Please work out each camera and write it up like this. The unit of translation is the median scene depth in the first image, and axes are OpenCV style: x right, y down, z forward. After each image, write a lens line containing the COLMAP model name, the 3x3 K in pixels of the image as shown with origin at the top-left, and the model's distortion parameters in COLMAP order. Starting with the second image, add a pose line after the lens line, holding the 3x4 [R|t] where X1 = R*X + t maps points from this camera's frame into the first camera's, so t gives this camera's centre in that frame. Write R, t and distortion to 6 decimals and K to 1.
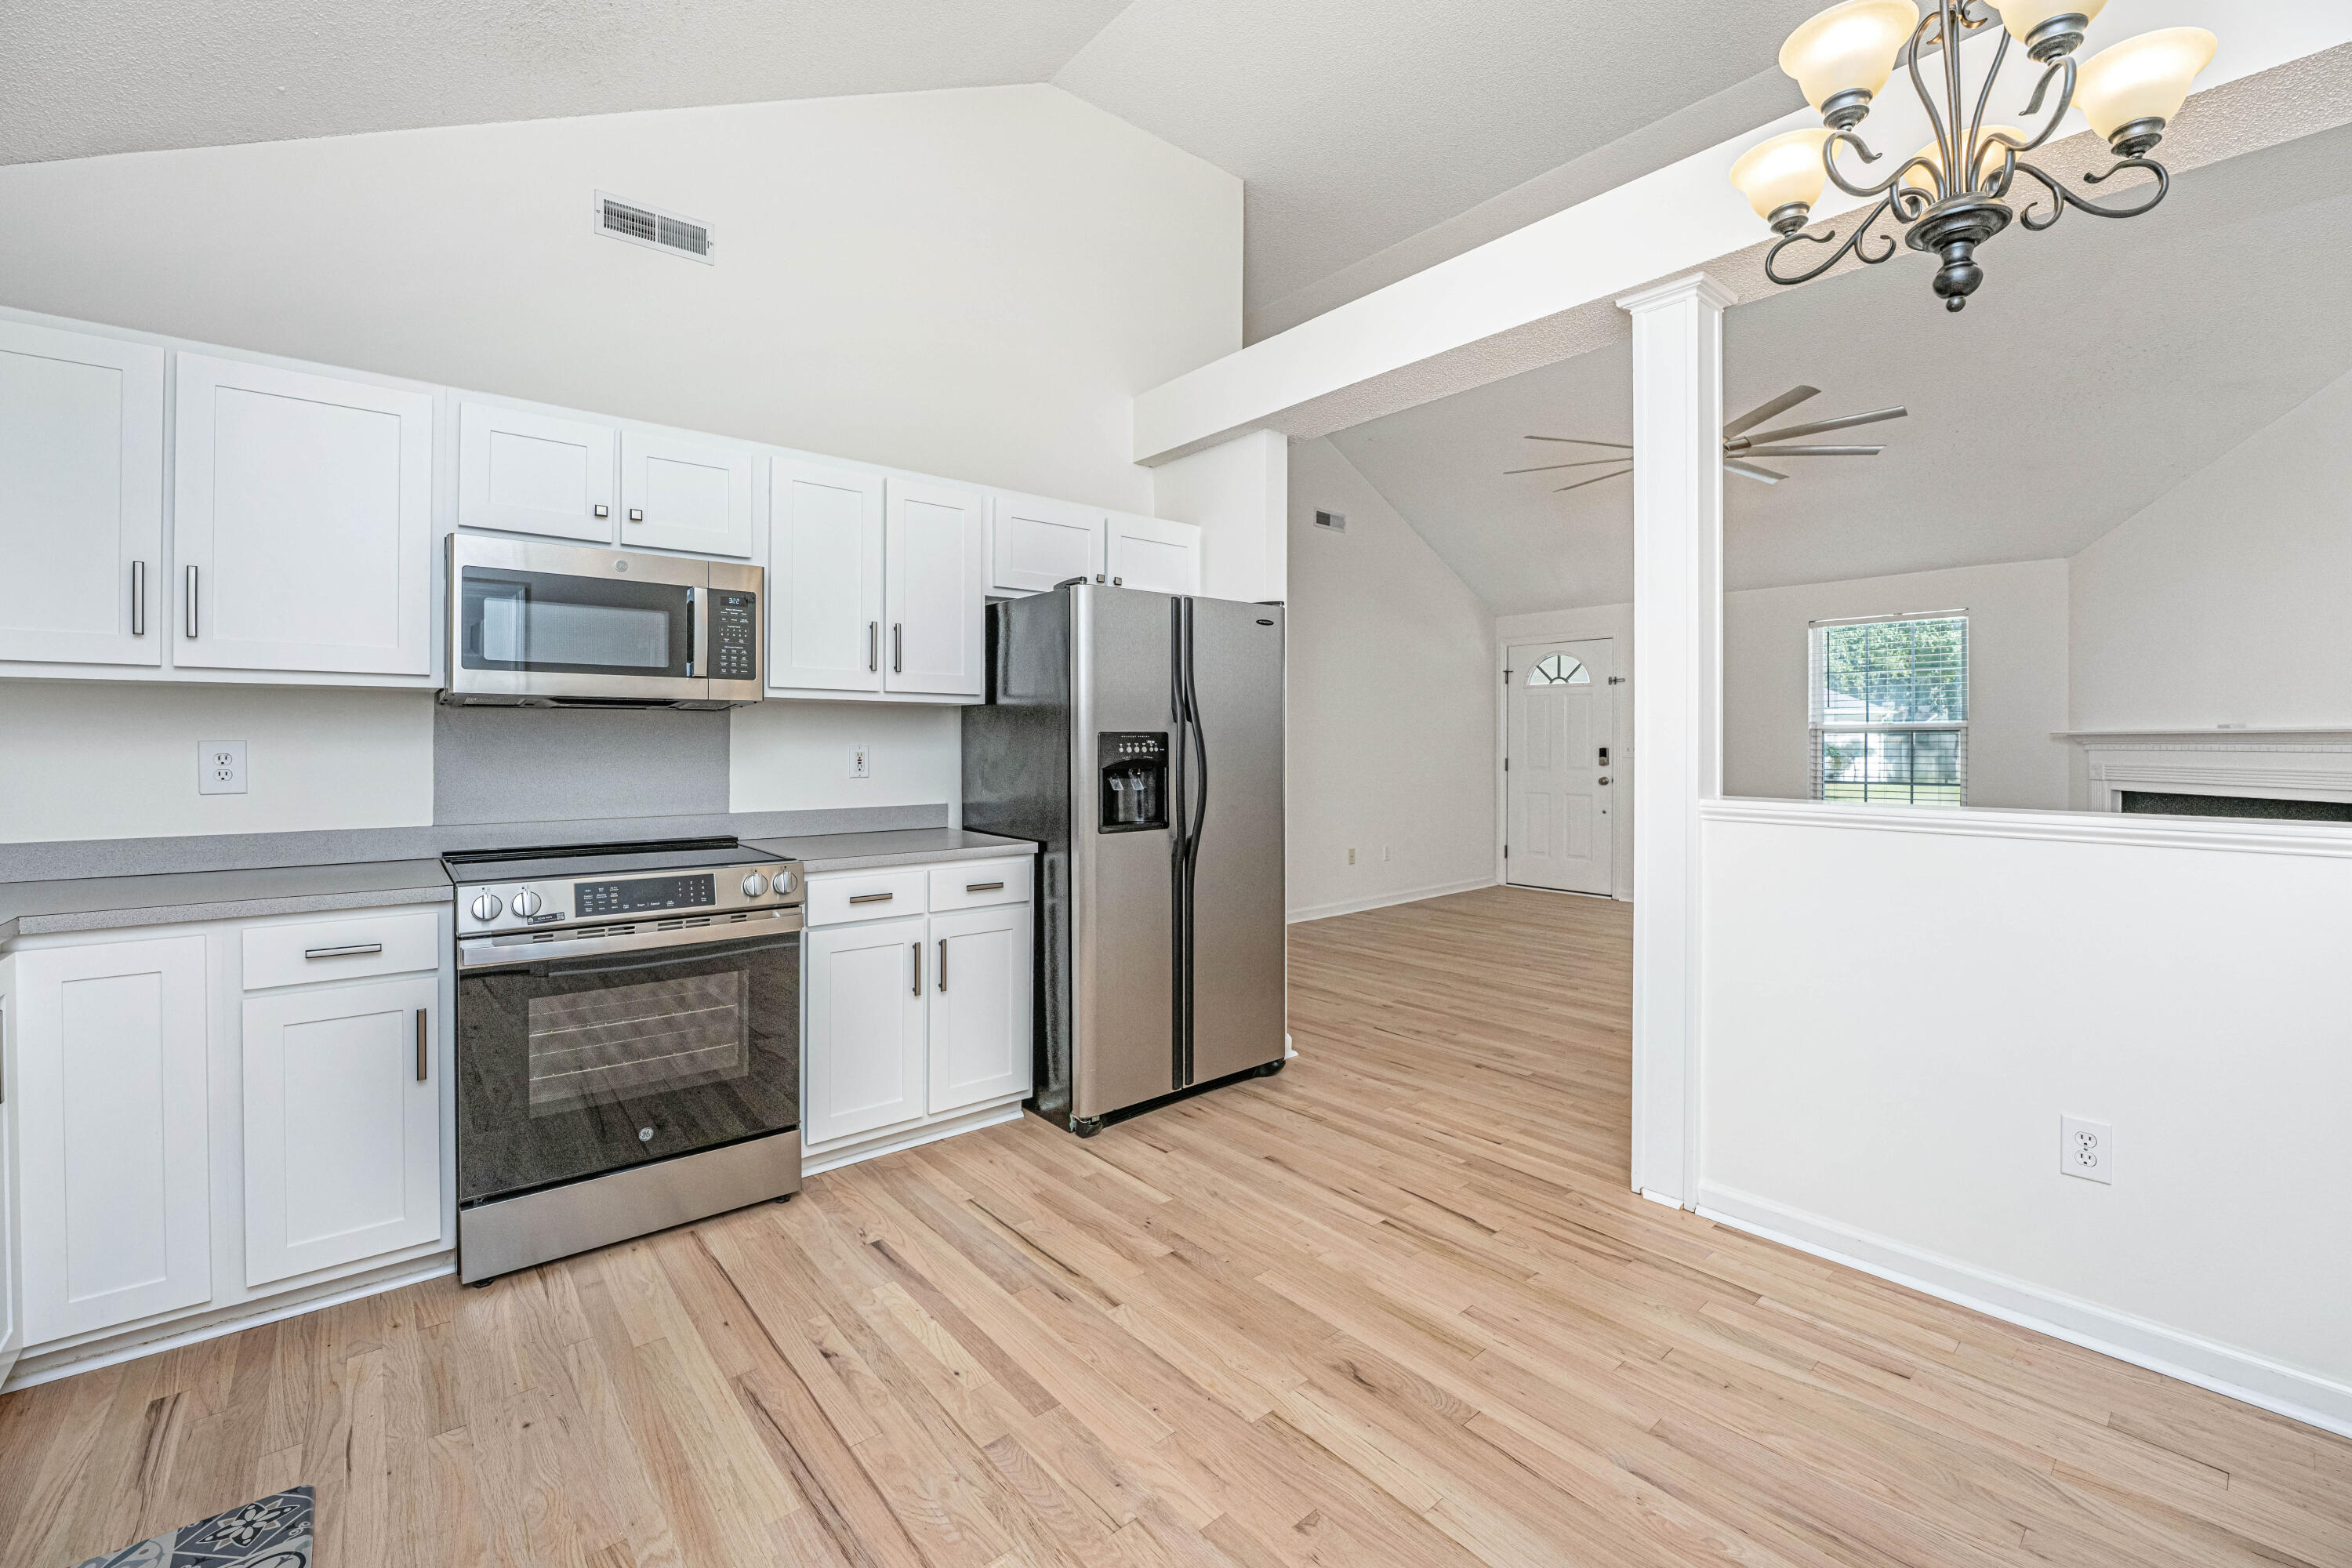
lens RADIAL K [[976.3, 0, 1203.4], [0, 976.3, 746.7], [0, 0, 1]] dist [-0.021435, 0.000492]
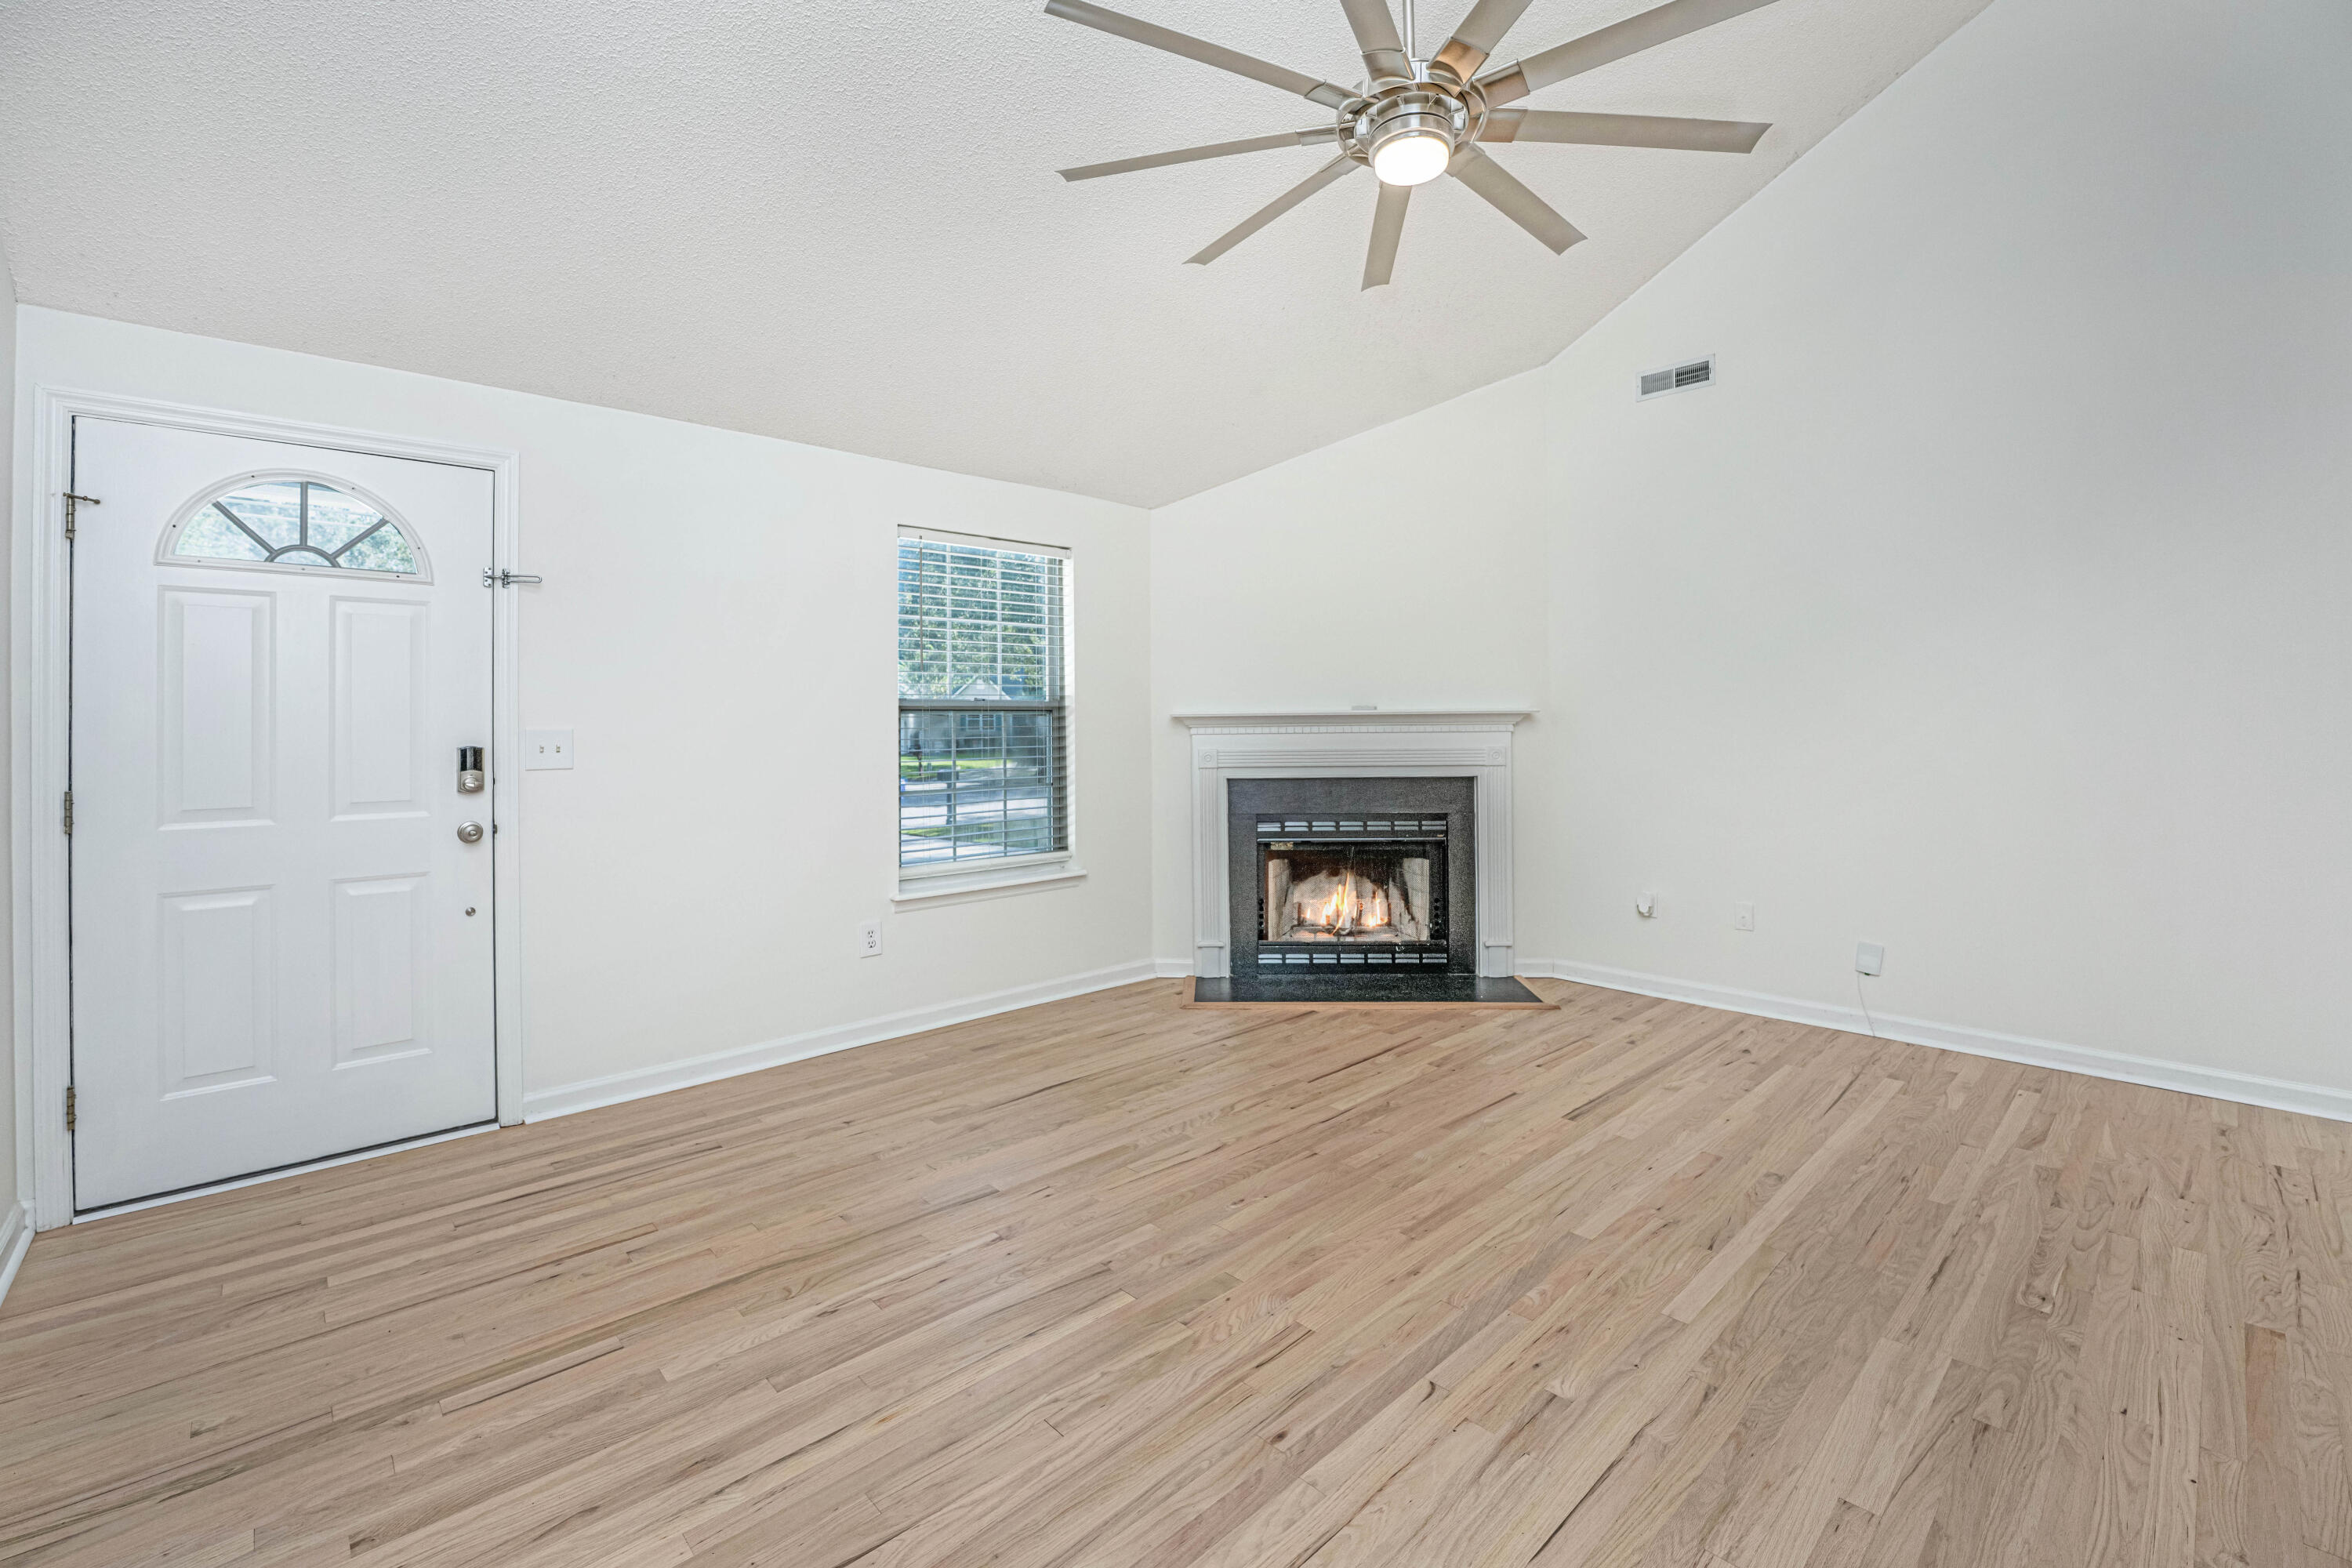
lens RADIAL K [[1004.9, 0, 1185.6], [0, 1004.9, 700.8], [0, 0, 1]] dist [-0.018765, 0.000106]
pose [[-0.032474, 0.025144, 0.999156, 0.020902], [0.014208, 0.999594, -0.024693, -0.009584], [-0.999372, 0.013394, -0.032818, 2.093754]]
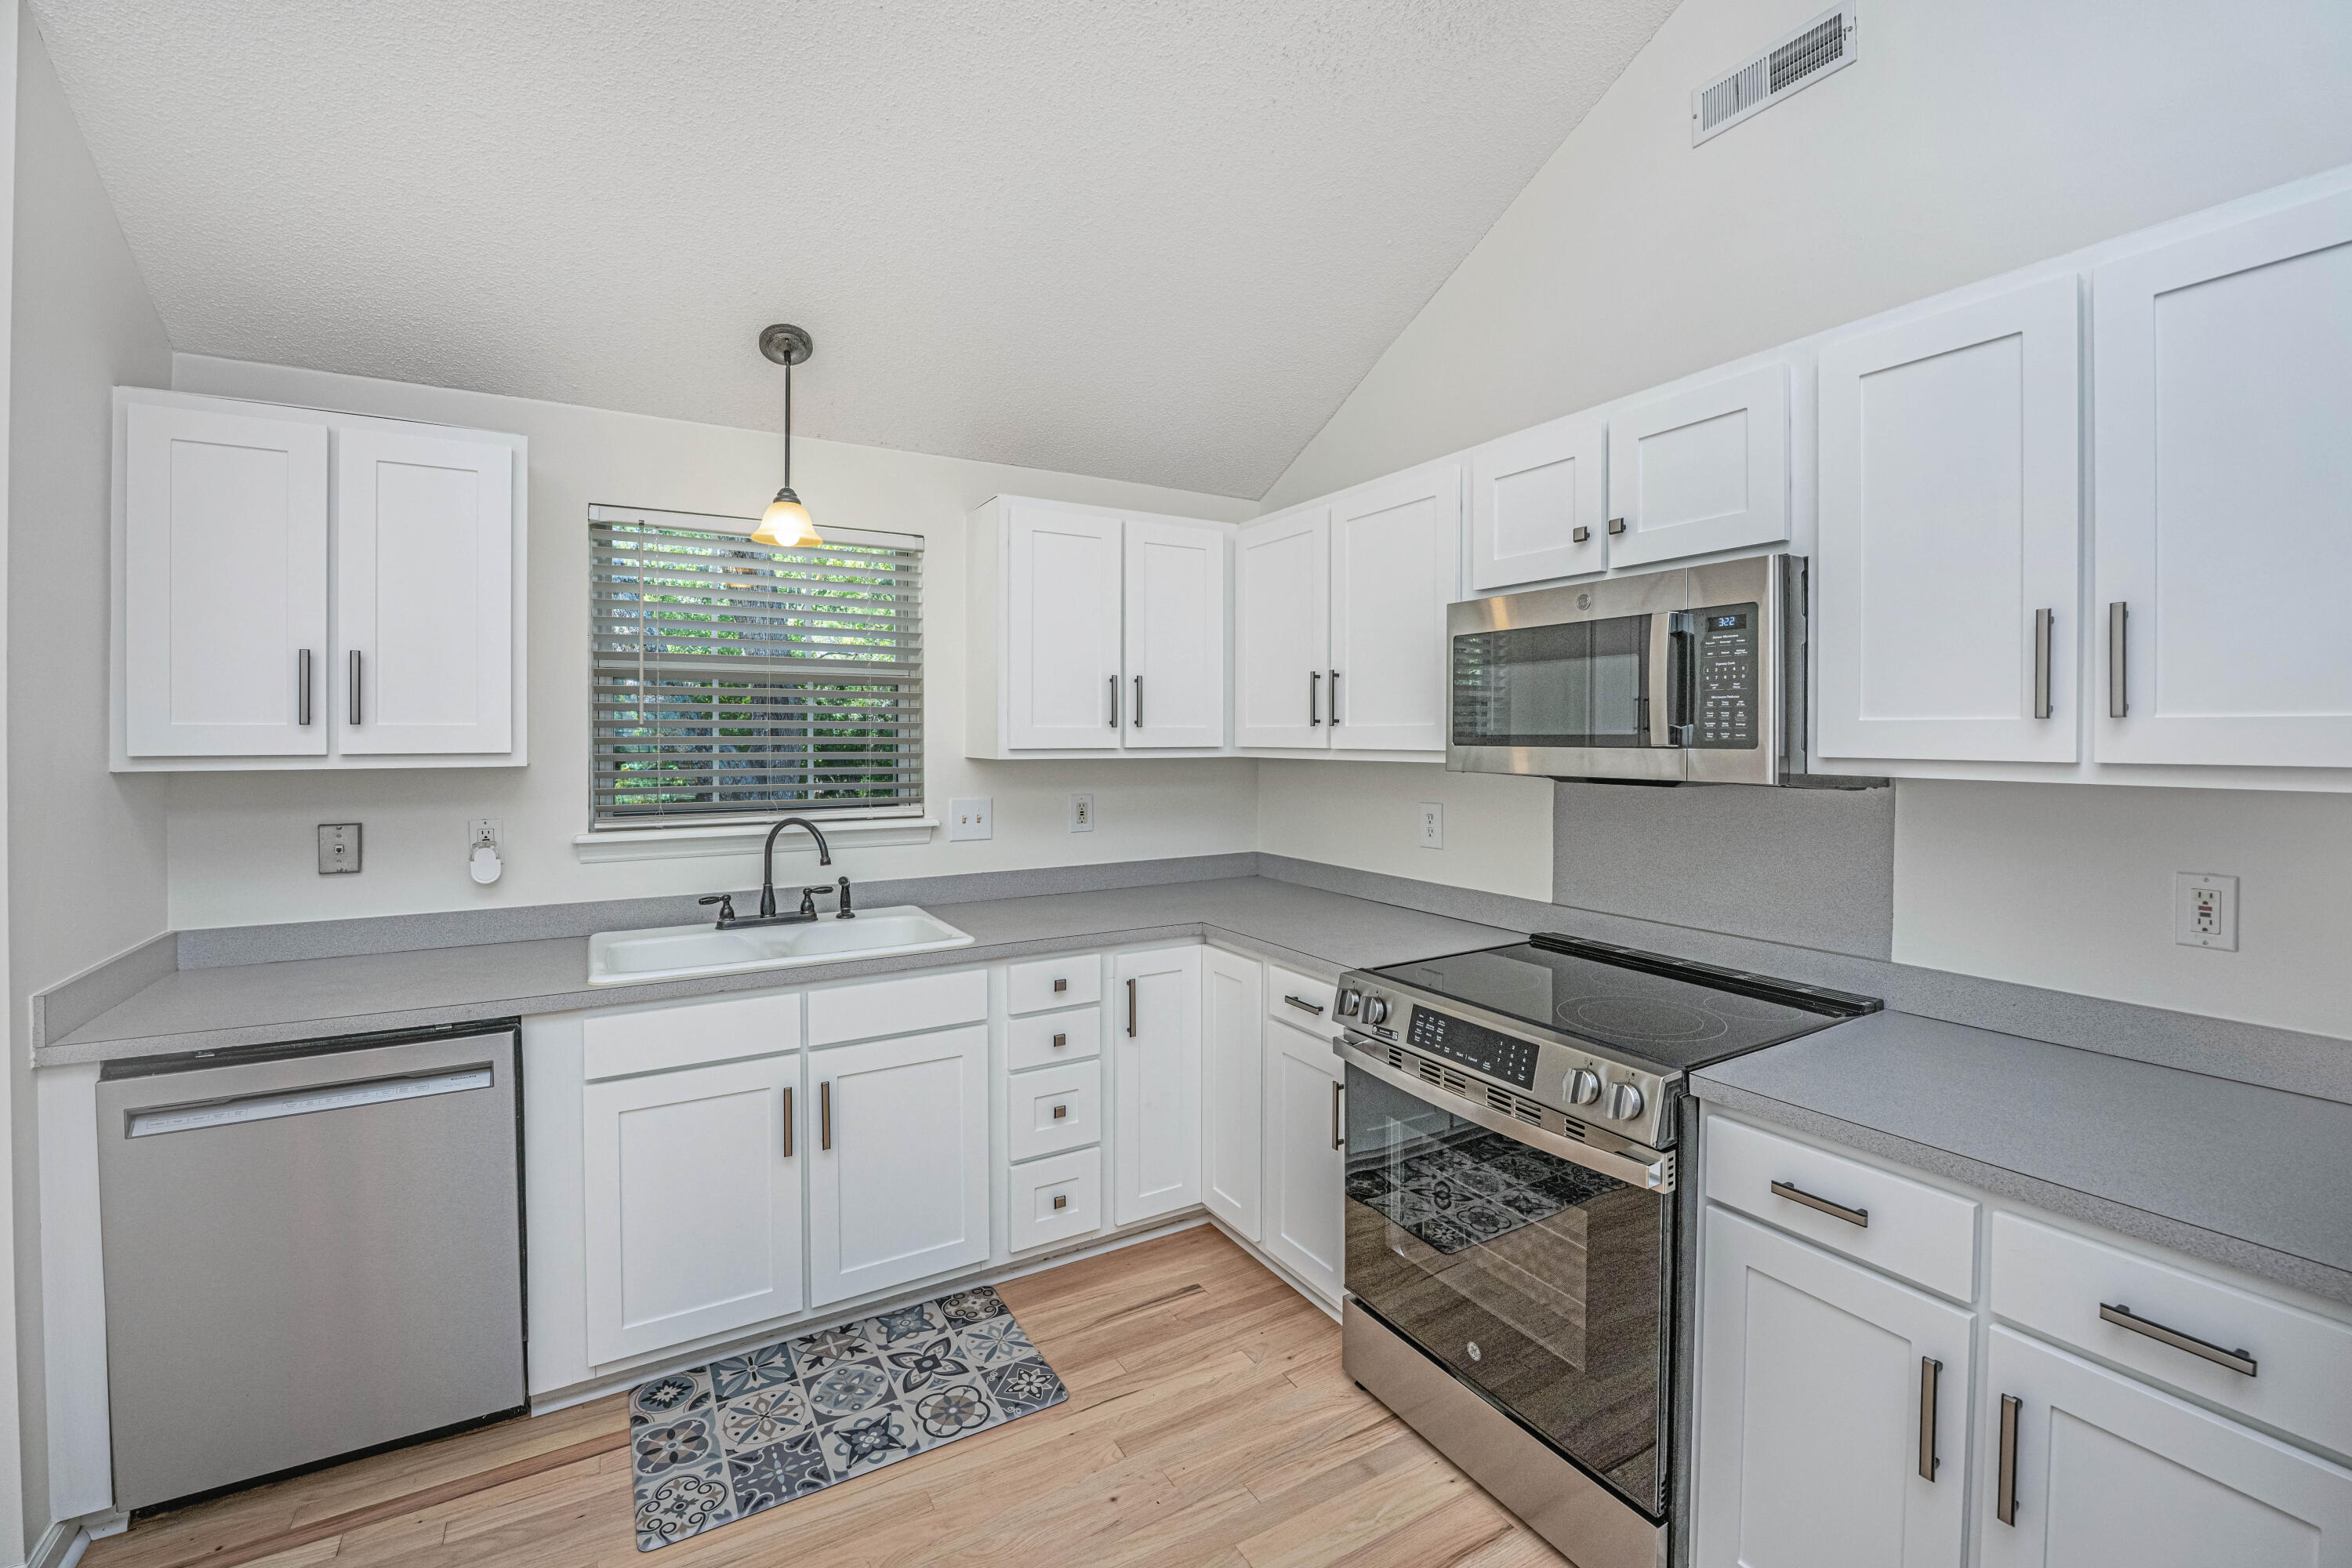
lens RADIAL K [[976.3, 0, 1203.4], [0, 976.3, 746.7], [0, 0, 1]] dist [-0.021435, 0.000492]
pose [[-0.173029, 0.014123, -0.984816, 0.190620], [-0.004727, 0.999874, 0.015170, -0.081976], [0.984905, 0.007280, -0.172940, 0.814322]]
